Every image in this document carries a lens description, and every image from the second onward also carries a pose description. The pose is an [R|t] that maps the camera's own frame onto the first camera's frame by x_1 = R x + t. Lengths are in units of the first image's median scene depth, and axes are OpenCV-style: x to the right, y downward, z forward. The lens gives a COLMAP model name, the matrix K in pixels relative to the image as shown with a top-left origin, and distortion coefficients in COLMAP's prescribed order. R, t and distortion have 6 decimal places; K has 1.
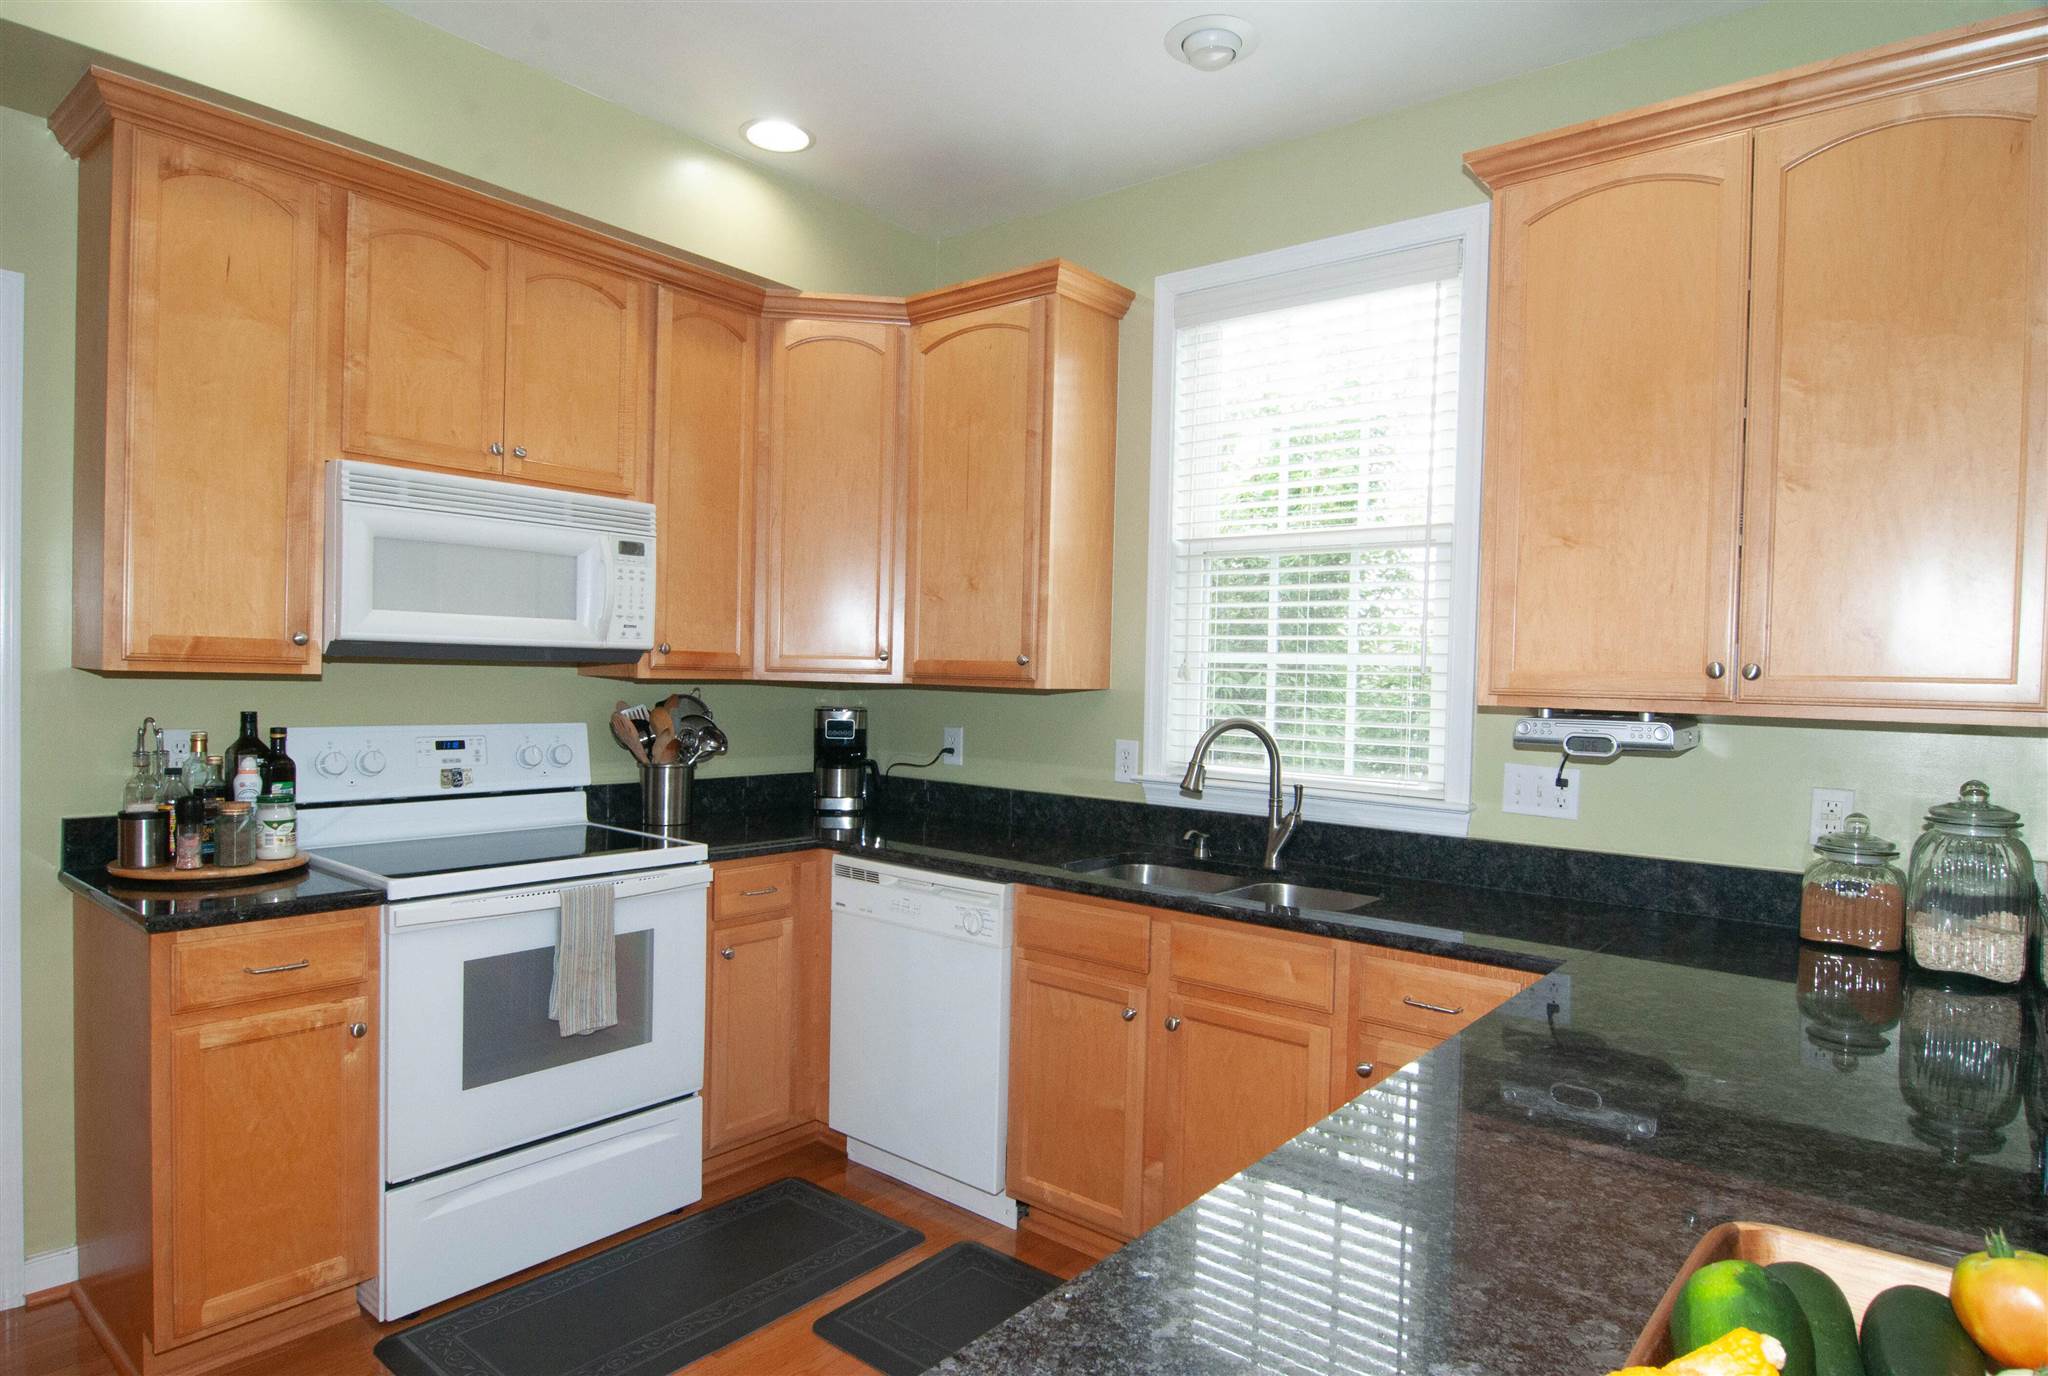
lens RADIAL K [[1132.0, 0, 1022.7], [0, 1132.0, 695.5], [0, 0, 1]] dist [-0.005929, -0.004166]
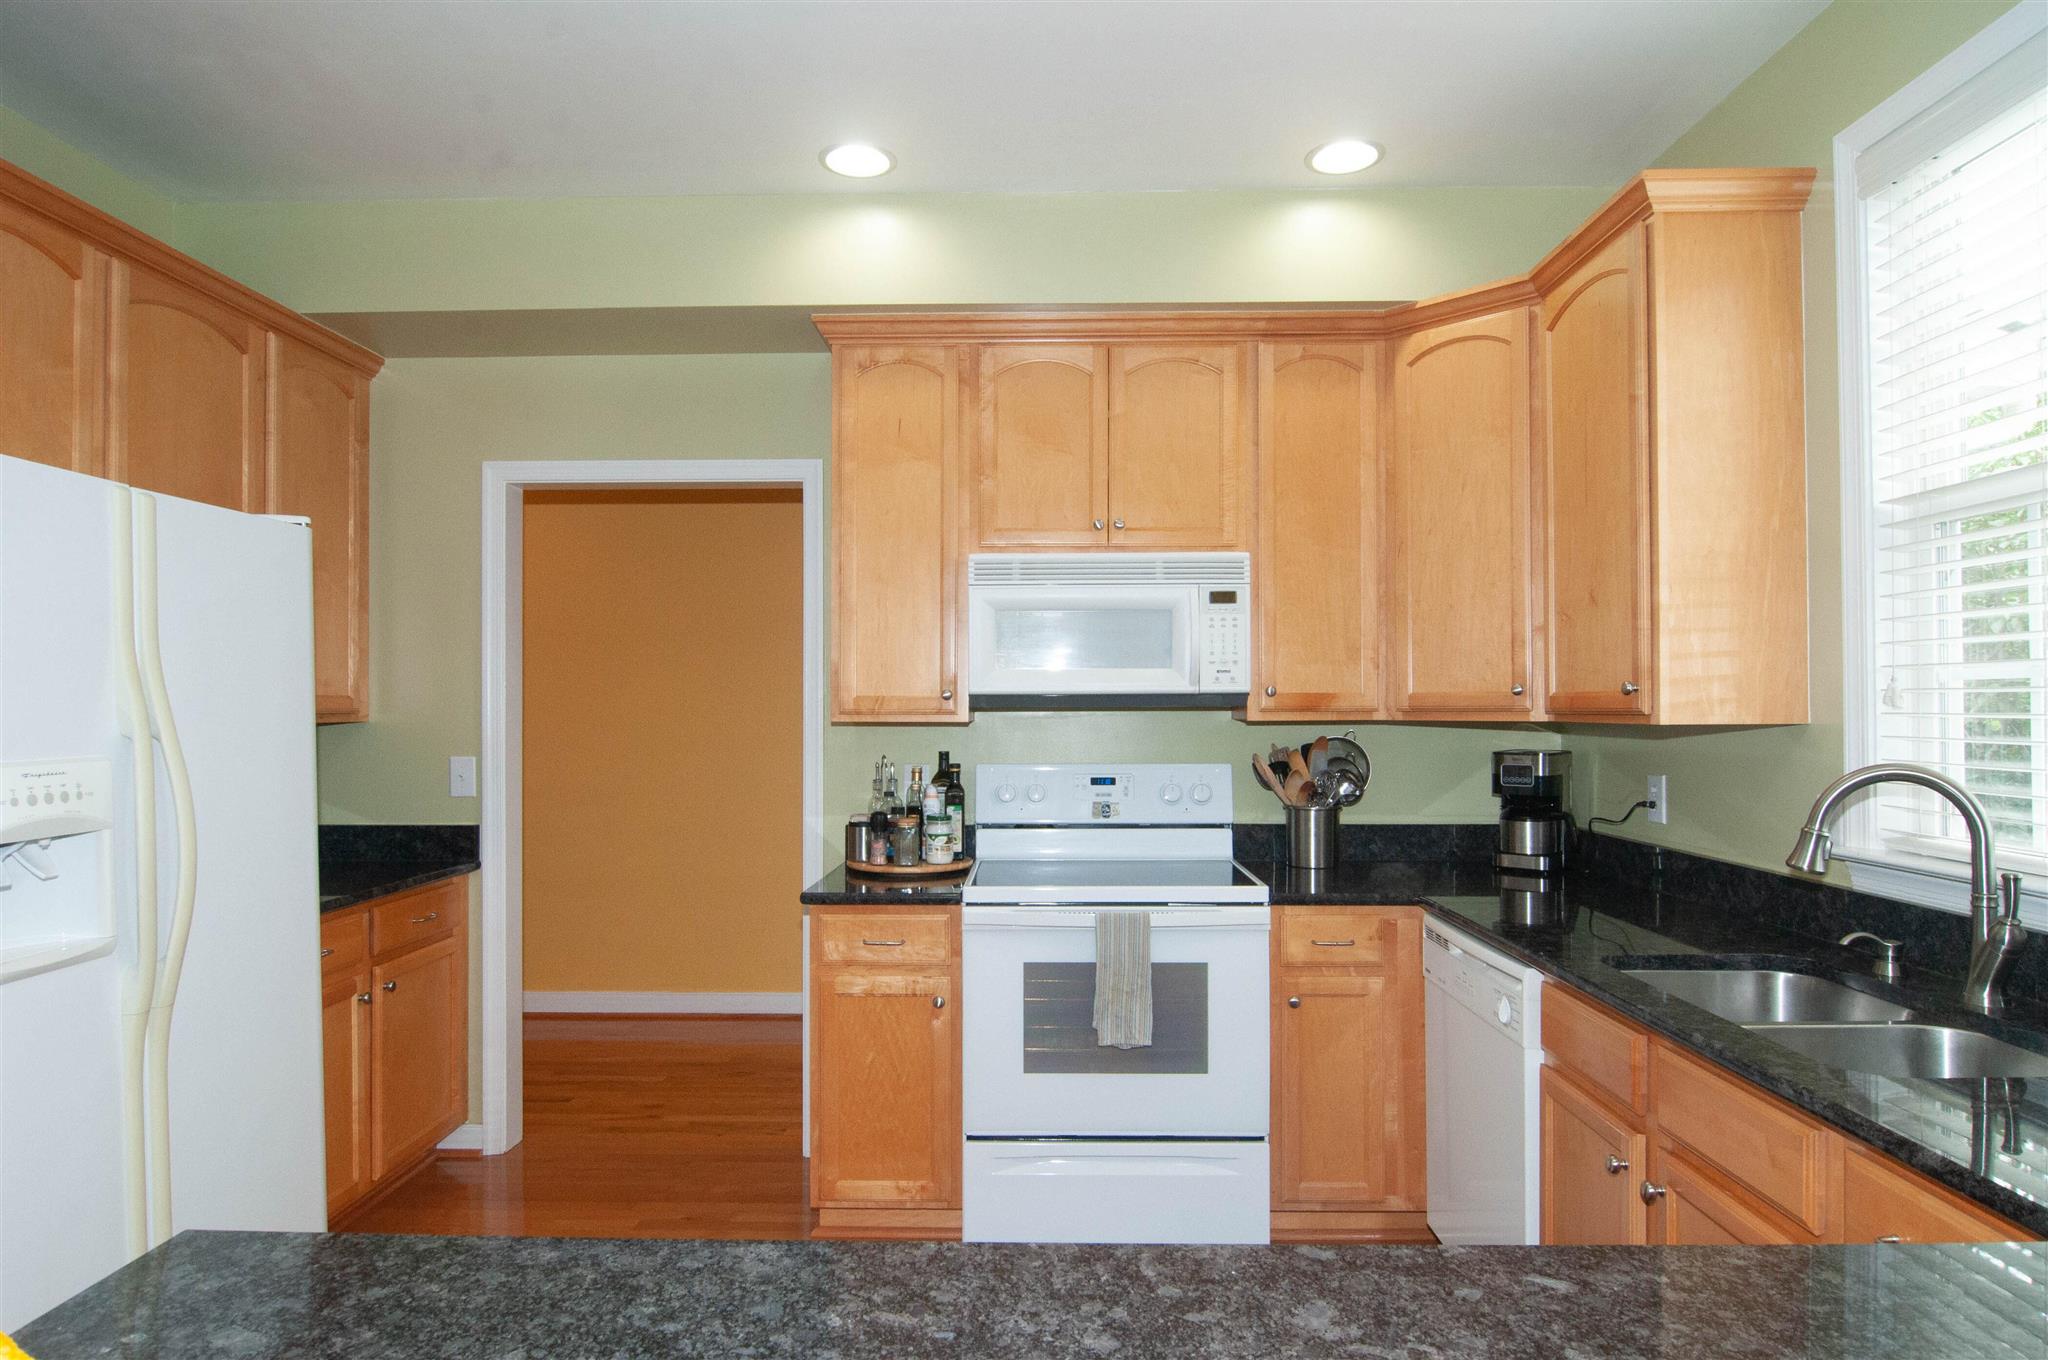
lens RADIAL K [[1136.0, 0, 1051.6], [0, 1136.0, 698.7], [0, 0, 1]] dist [-0.012844, -0.009458]
pose [[0.642315, -0.035662, -0.765611, 0.370917], [0.002784, 0.999019, -0.044198, 0.010745], [0.766436, 0.026258, 0.641784, 0.212784]]
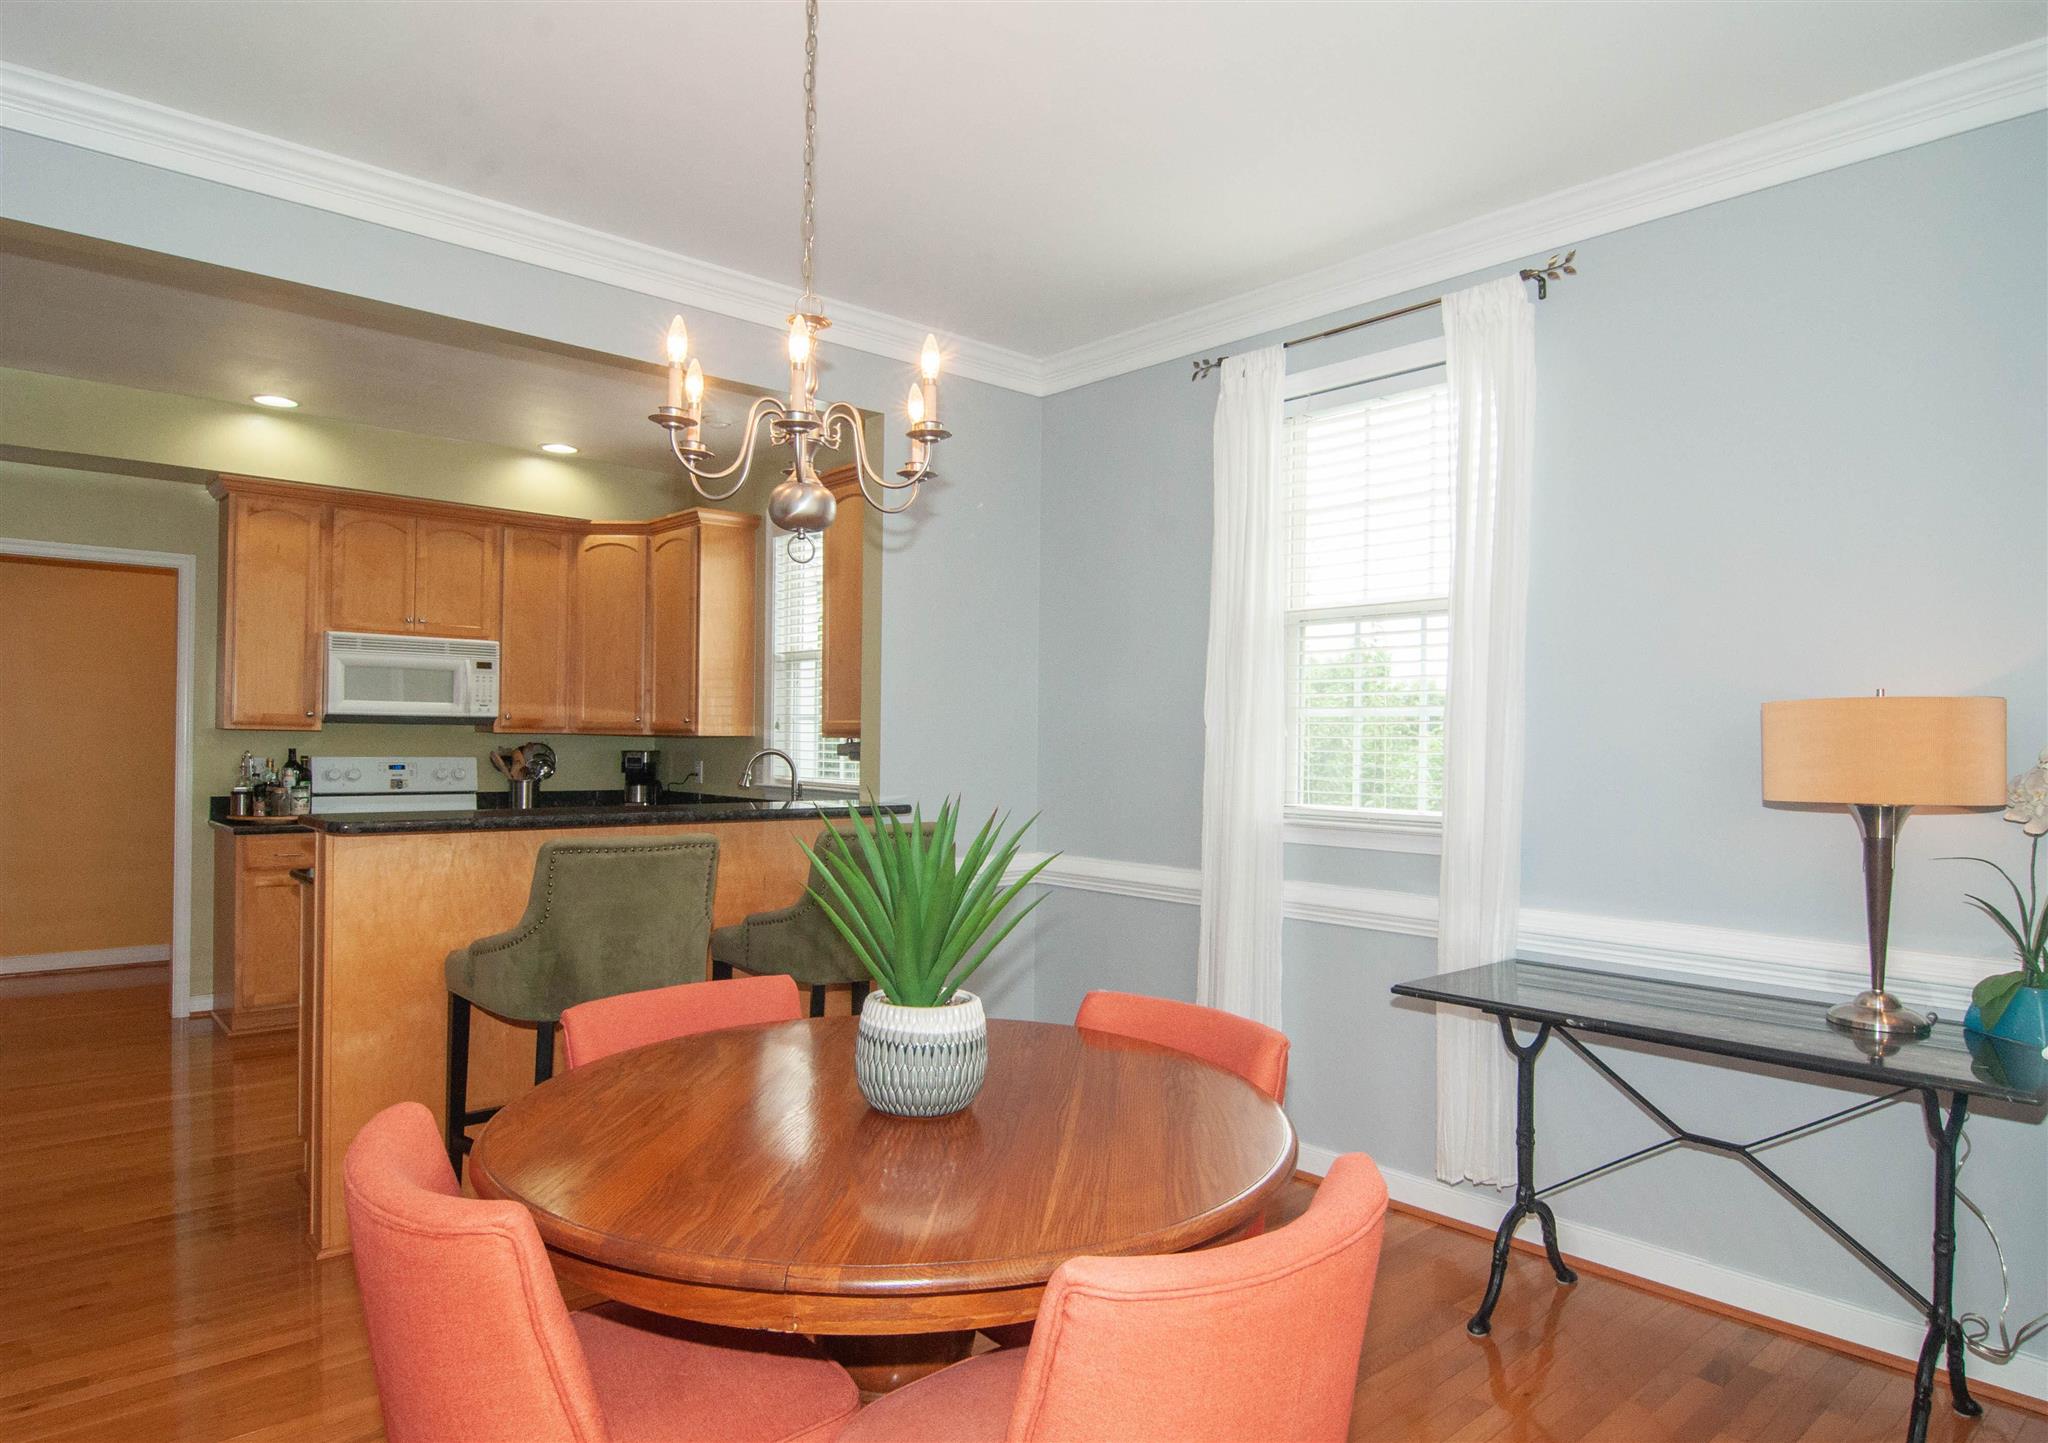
lens RADIAL K [[1123.2, 0, 1008.1], [0, 1123.2, 732.7], [0, 0, 1]] dist [-0.005031, 0.000681]
pose [[0.991111, -0.014115, -0.132285, 0.836222], [0.010048, 0.999458, -0.031360, 0.057709], [0.132656, 0.029752, 0.990716, -0.823927]]
